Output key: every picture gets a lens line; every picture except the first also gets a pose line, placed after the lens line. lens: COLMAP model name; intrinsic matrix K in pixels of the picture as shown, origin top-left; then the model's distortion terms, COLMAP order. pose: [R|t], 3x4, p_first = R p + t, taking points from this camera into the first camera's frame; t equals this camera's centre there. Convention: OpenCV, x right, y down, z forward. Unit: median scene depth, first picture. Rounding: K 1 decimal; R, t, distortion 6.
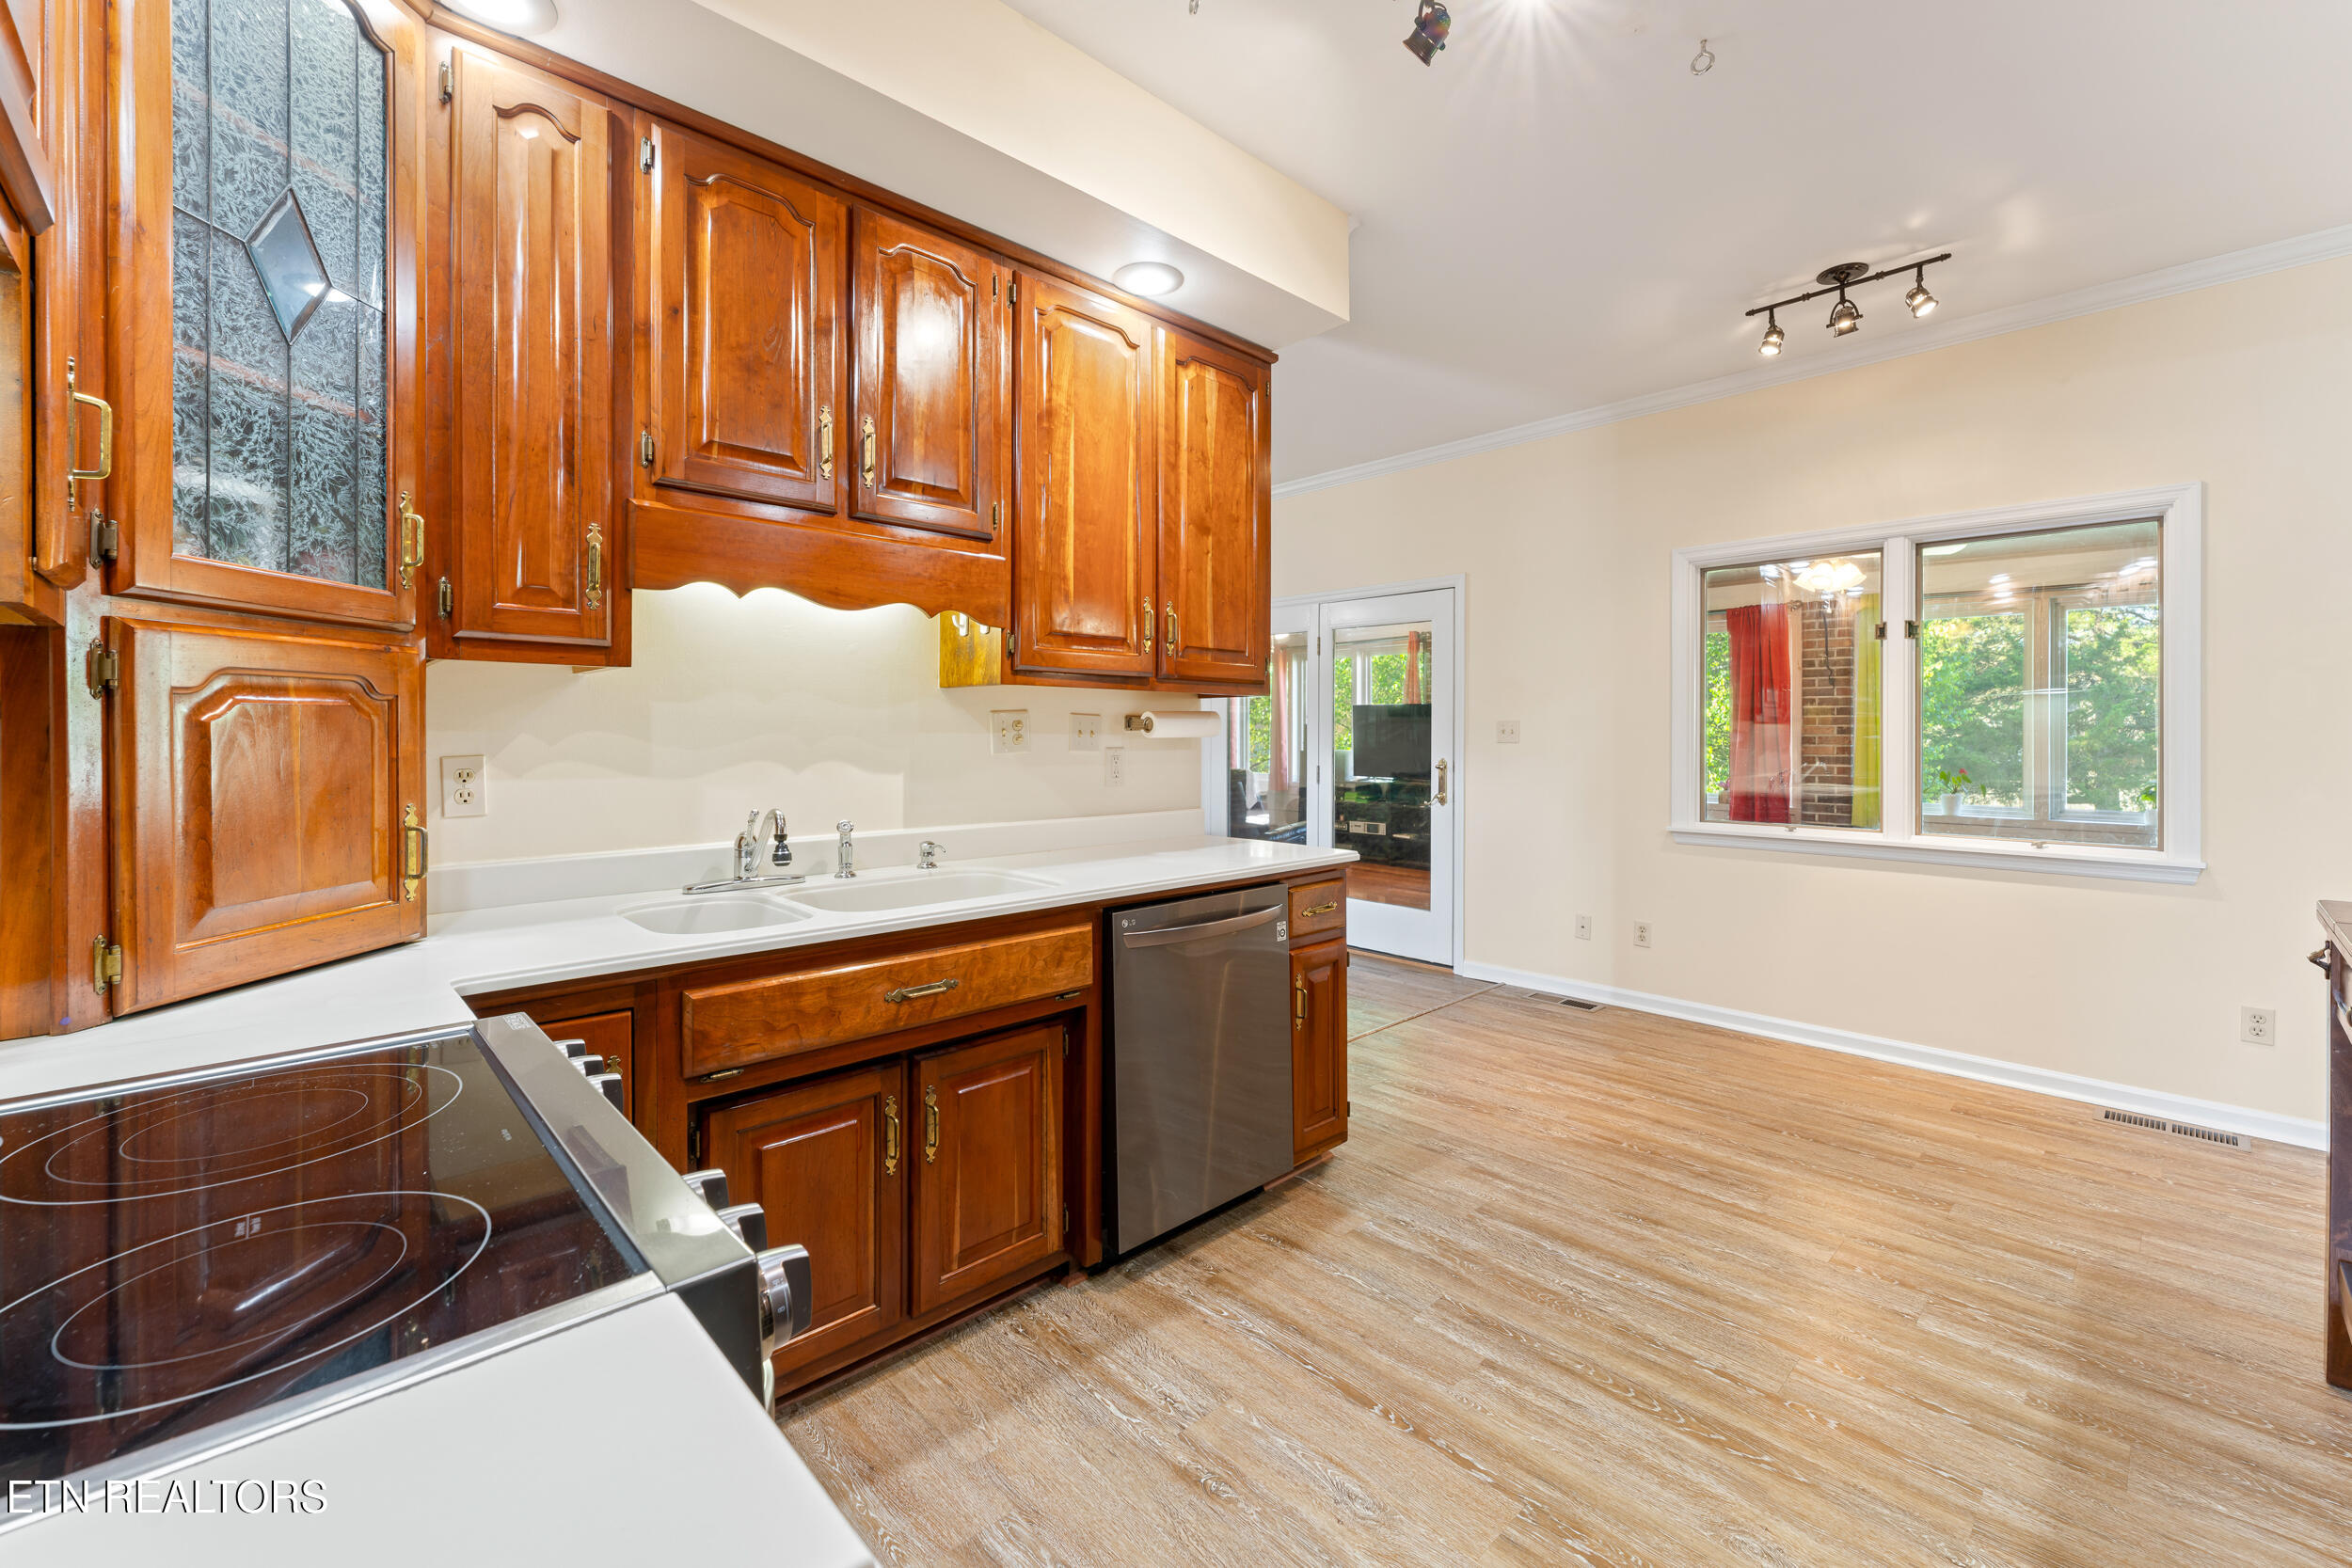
lens RADIAL K [[965.6, 0, 1186.2], [0, 965.6, 721.9], [0, 0, 1]] dist [0.001759, -0.001722]
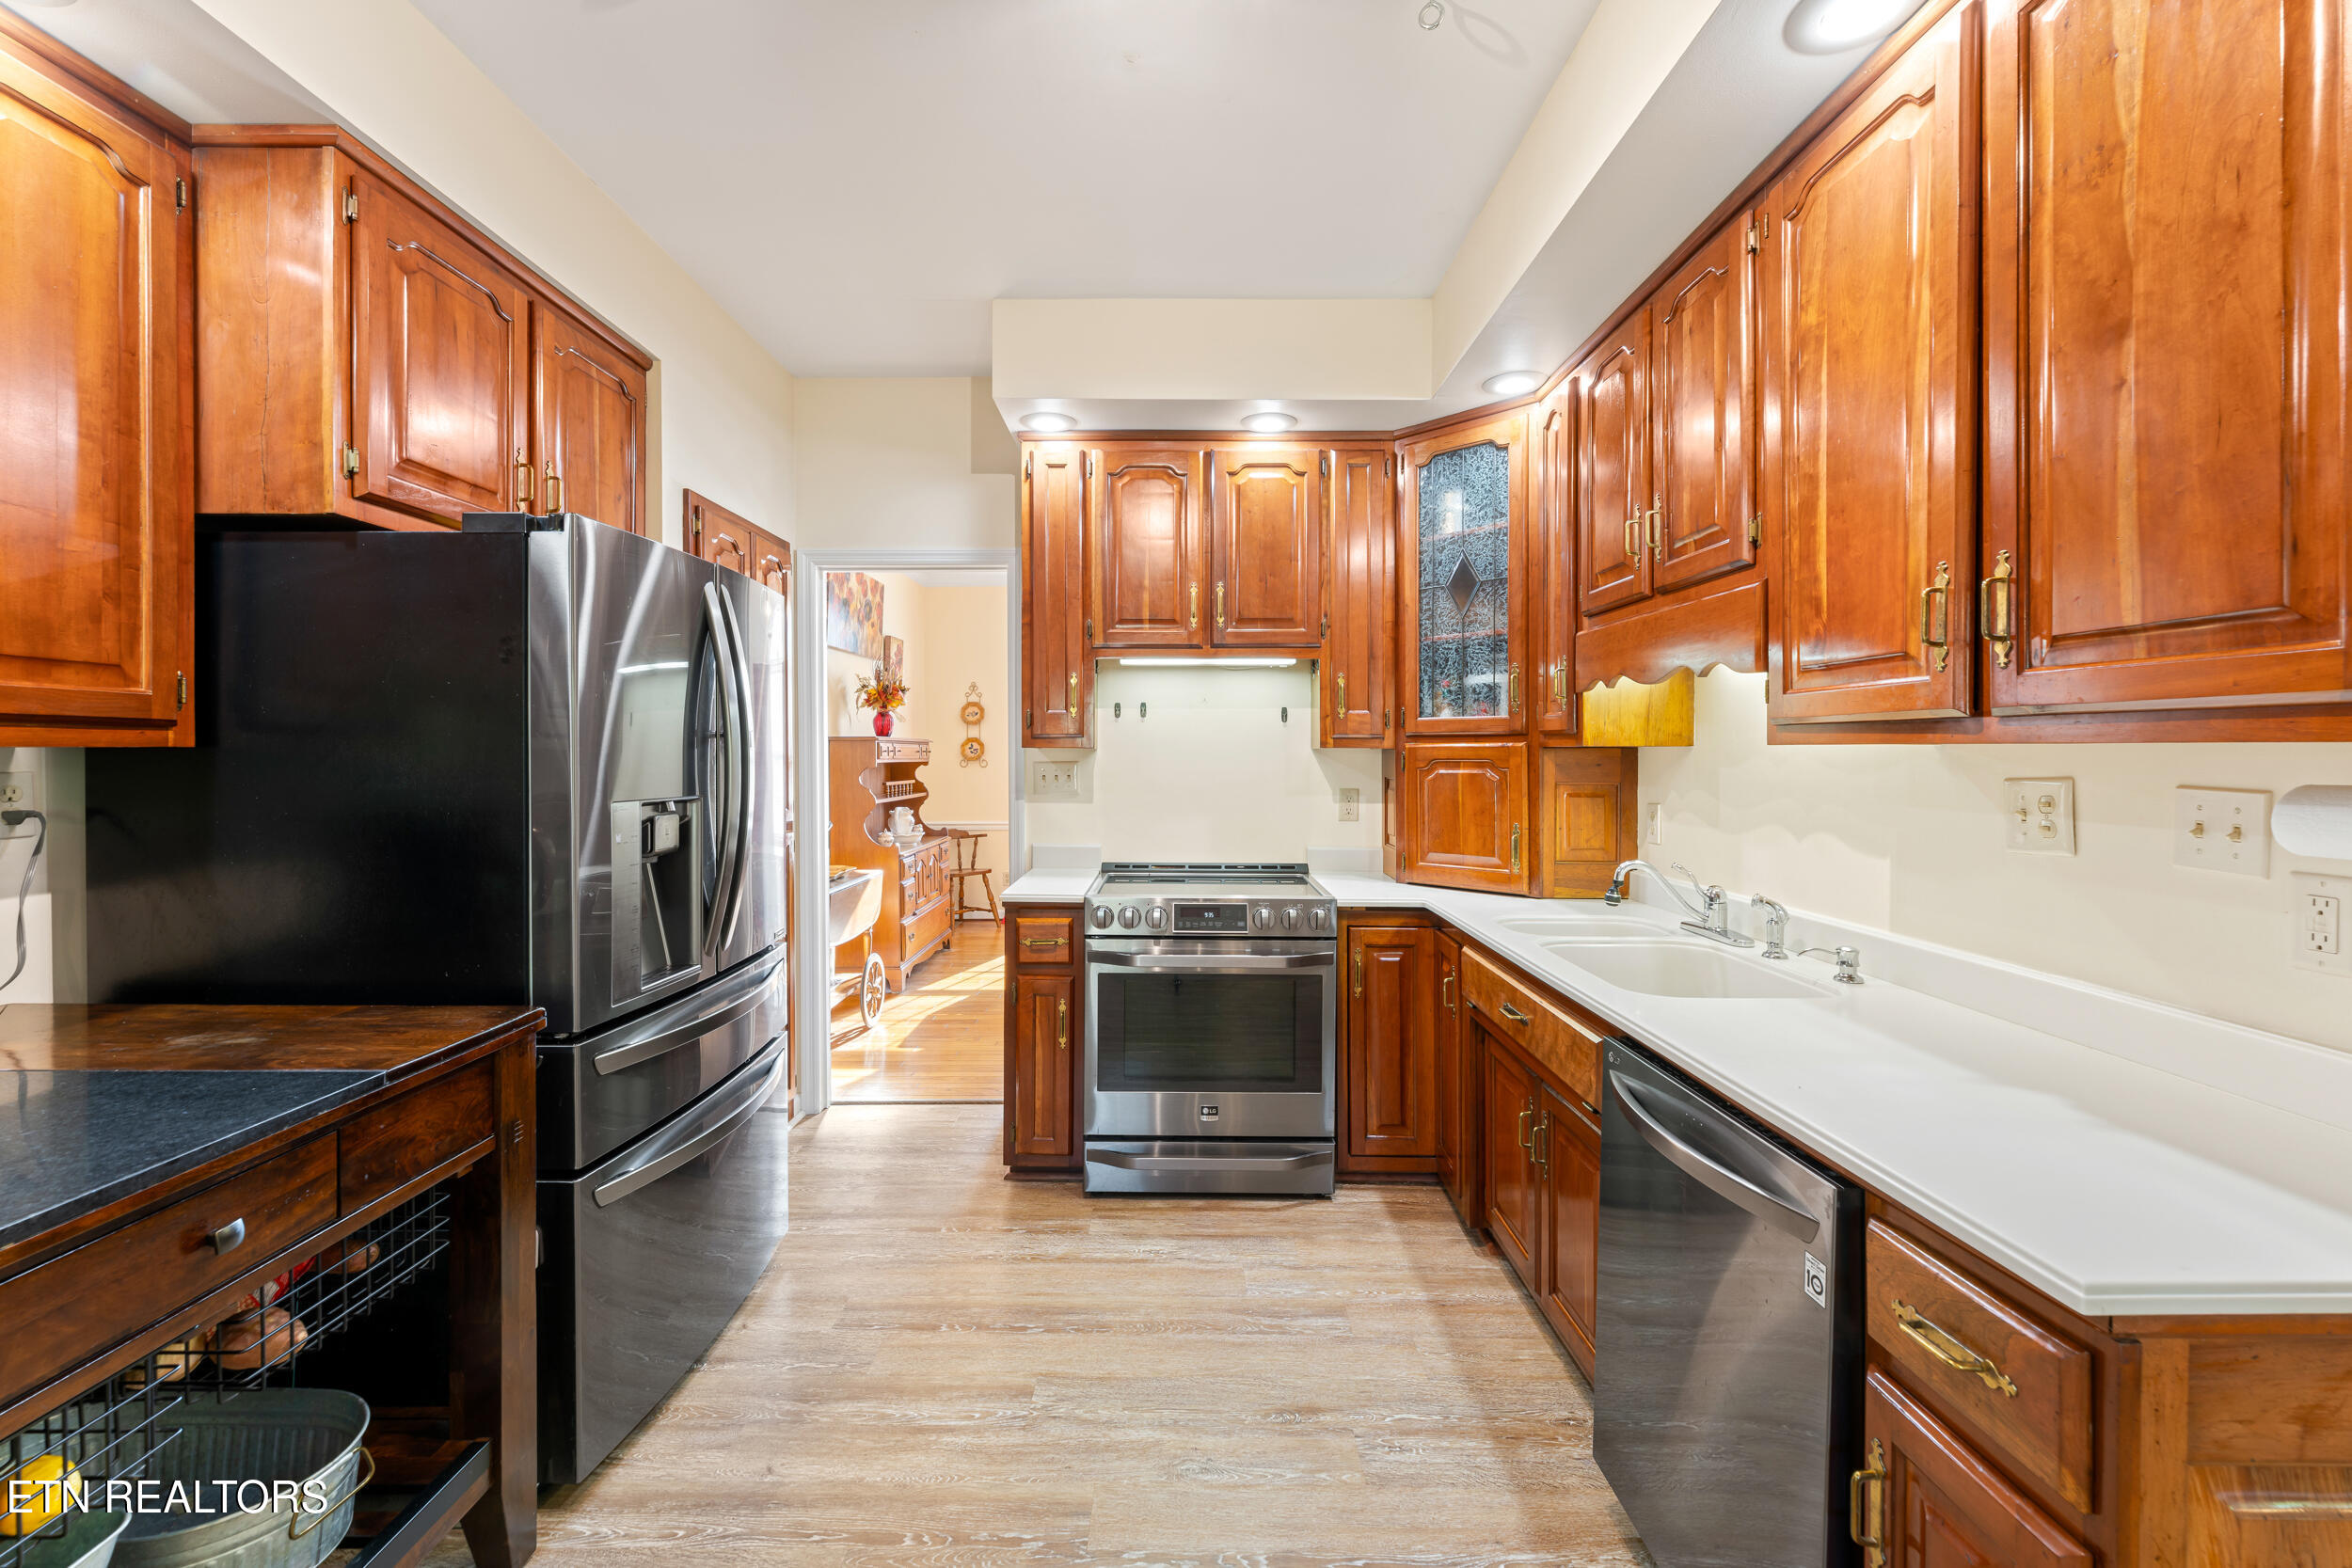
lens RADIAL K [[965.6, 0, 1177.0], [0, 965.6, 758.3], [0, 0, 1]] dist [0.001759, -0.001722]
pose [[-0.698321, 0.002856, -0.715779, 0.784564], [0.003153, 0.999995, 0.000914, -0.034764], [0.715778, -0.001618, -0.698326, 1.379021]]
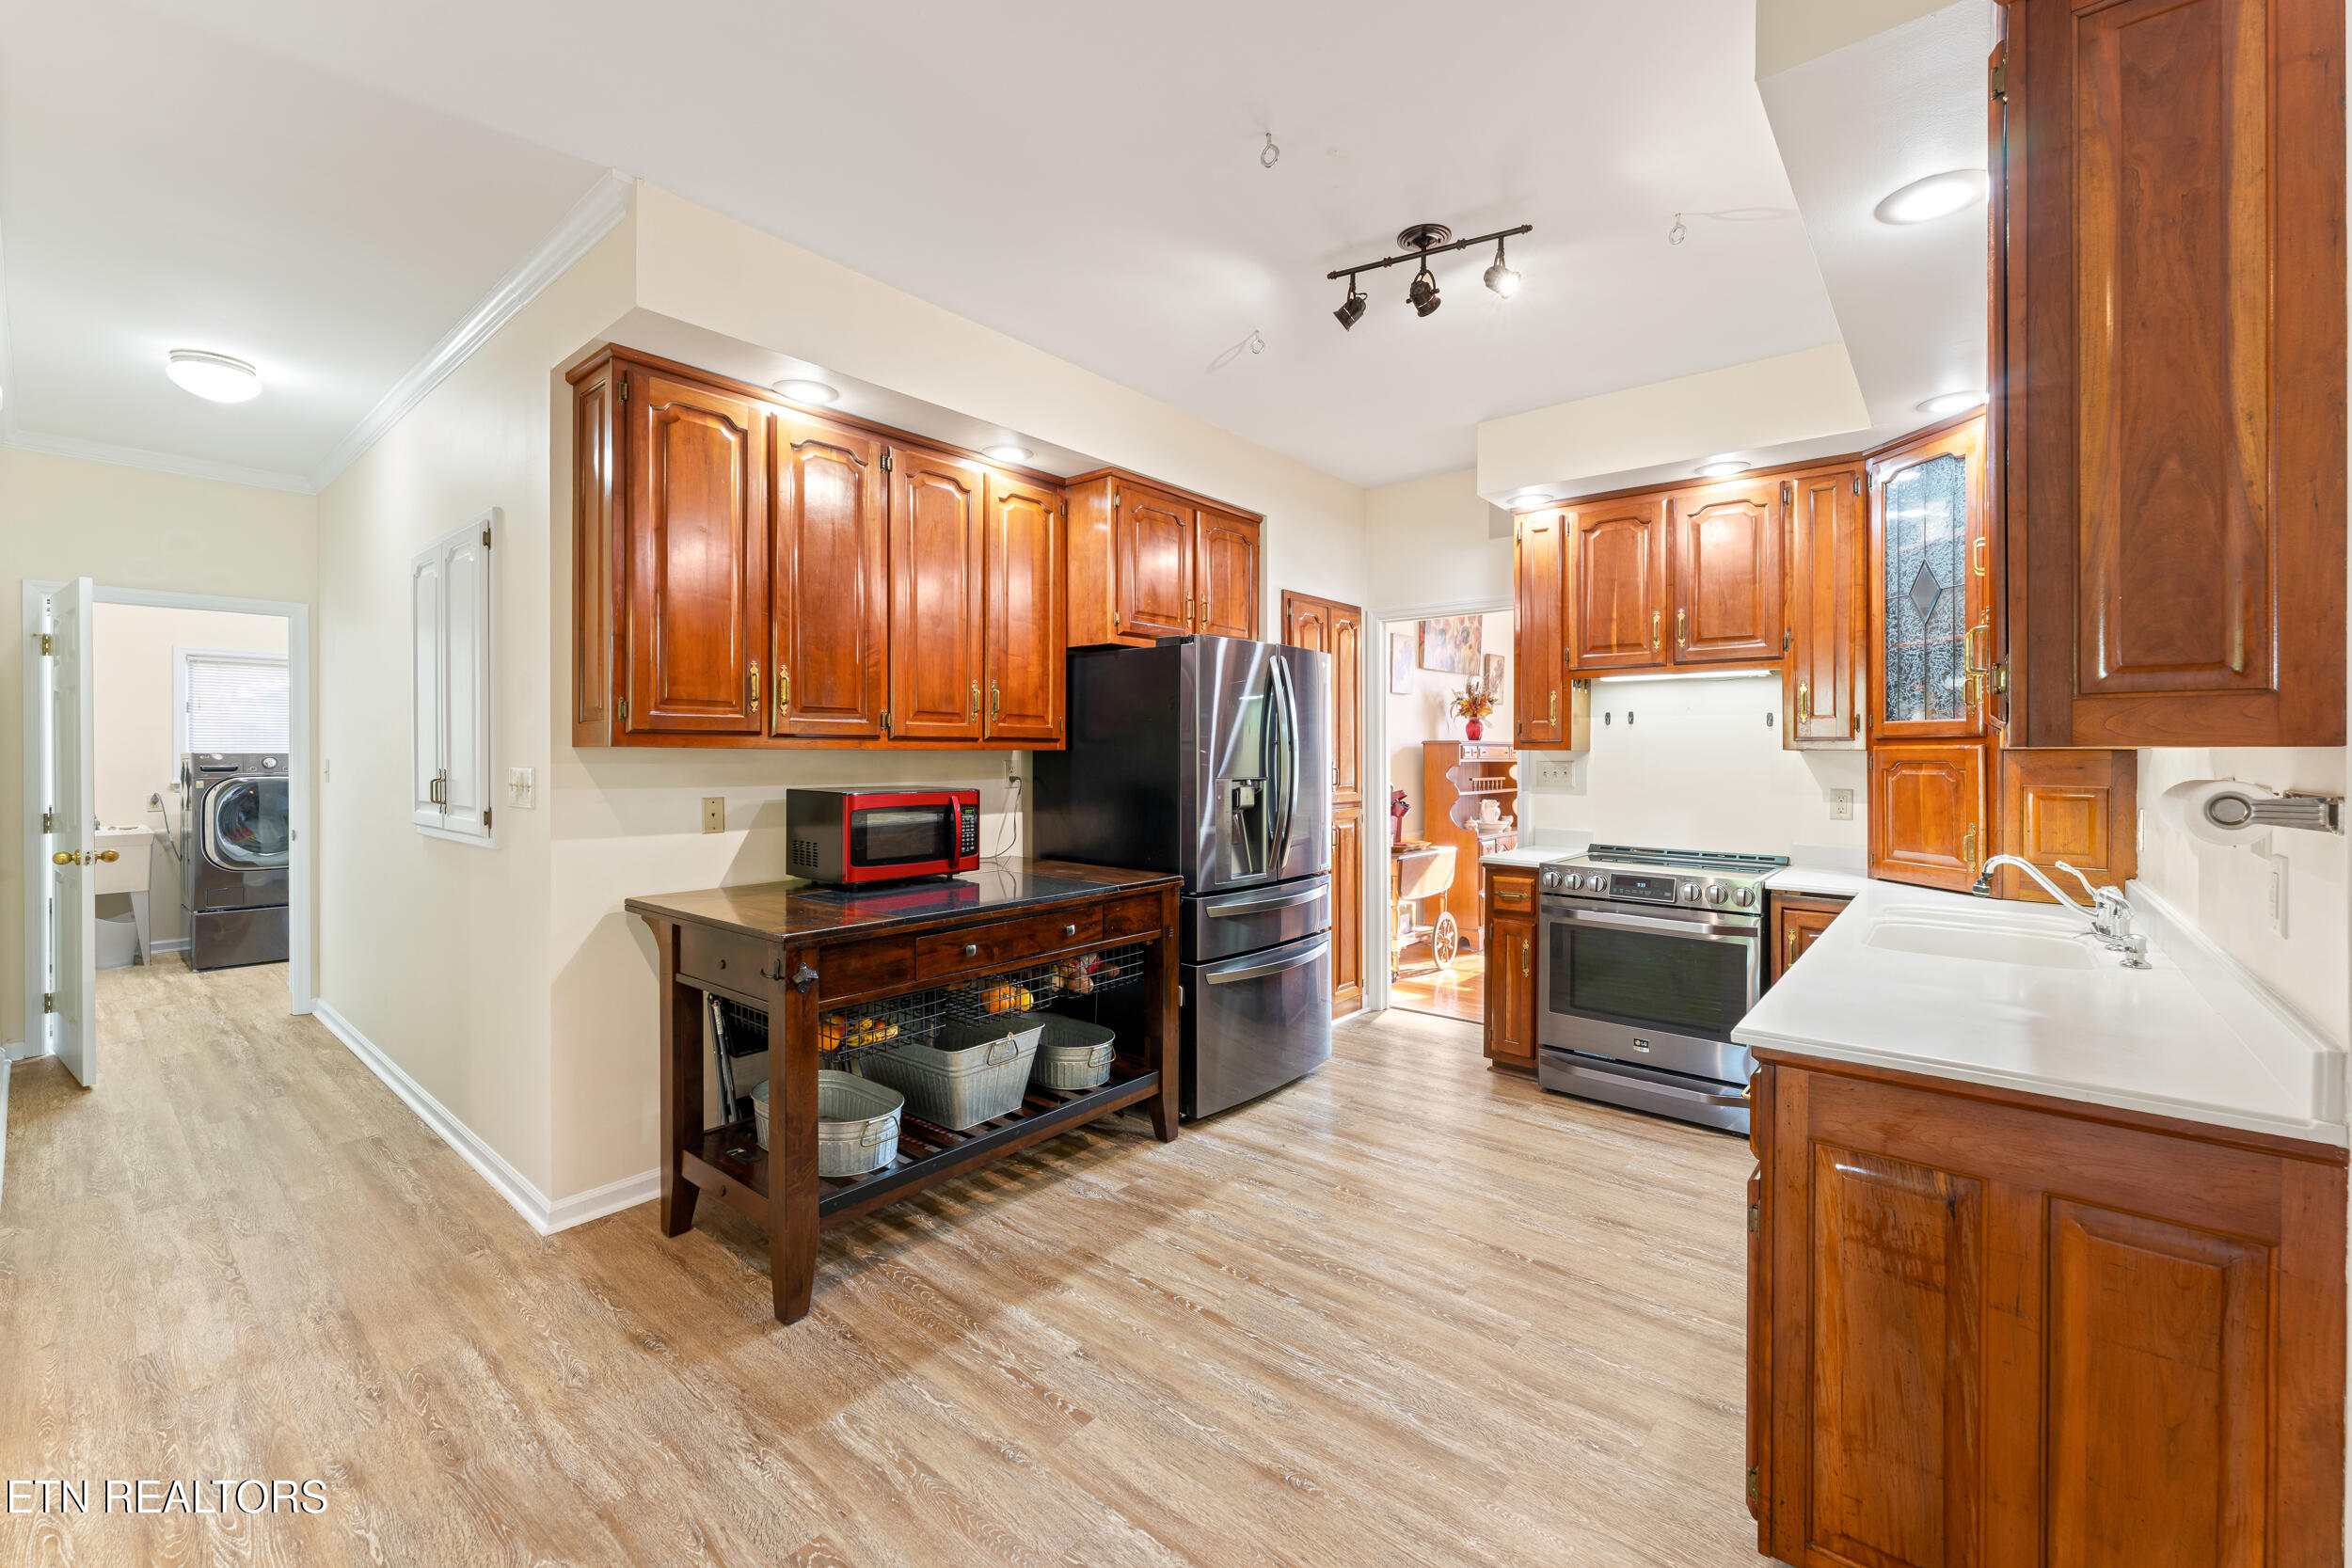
lens RADIAL K [[965.6, 0, 1173.6], [0, 965.6, 764.2], [0, 0, 1]] dist [0.001759, -0.001722]
pose [[-0.994514, -0.002823, -0.104563, 0.767883], [-0.003467, 0.999976, 0.005984, -0.030266], [0.104543, 0.006314, -0.994500, 2.074916]]
